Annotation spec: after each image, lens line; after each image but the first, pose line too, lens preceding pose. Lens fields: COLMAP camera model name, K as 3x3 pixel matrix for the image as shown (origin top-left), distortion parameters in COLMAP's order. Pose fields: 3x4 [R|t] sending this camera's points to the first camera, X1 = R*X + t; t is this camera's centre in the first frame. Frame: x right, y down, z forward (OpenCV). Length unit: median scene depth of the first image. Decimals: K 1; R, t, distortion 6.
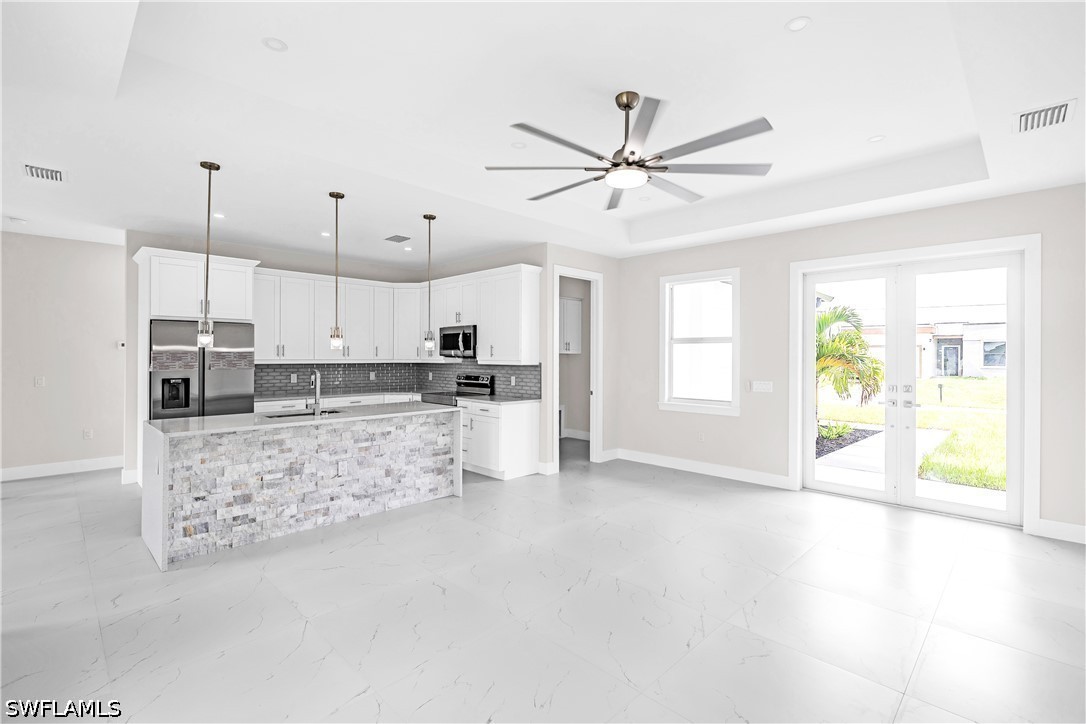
lens RADIAL K [[490.8, 0, 543.0], [0, 490.8, 357.9], [0, 0, 1]] dist [-0.004101, 0.000809]
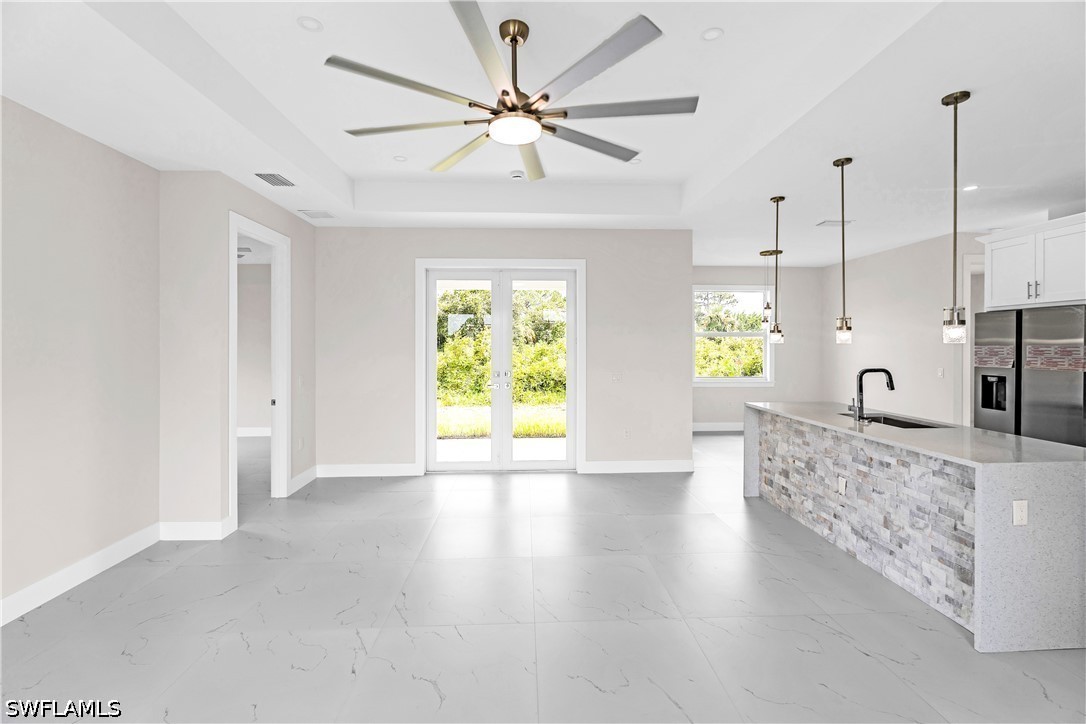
lens RADIAL K [[490.8, 0, 545.5], [0, 490.8, 349.2], [0, 0, 1]] dist [-0.004101, 0.000809]
pose [[-0.669460, 0.005359, -0.742828, 0.467312], [-0.006486, 0.999894, 0.013059, -0.012958], [0.742819, 0.013561, -0.669355, 1.007077]]
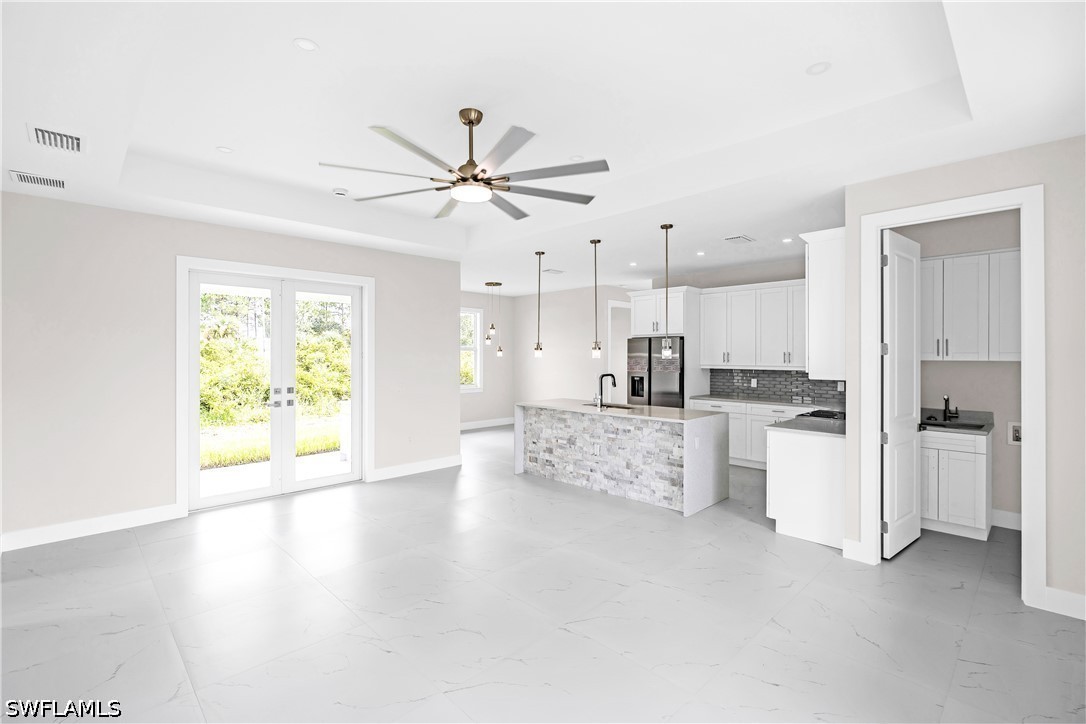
lens RADIAL K [[490.8, 0, 555.3], [0, 490.8, 358.1], [0, 0, 1]] dist [-0.004101, 0.000809]
pose [[0.009111, 0.003248, -0.999953, 0.760188], [-0.008025, 0.999963, 0.003175, -0.018051], [0.999926, 0.007995, 0.009136, 0.747327]]
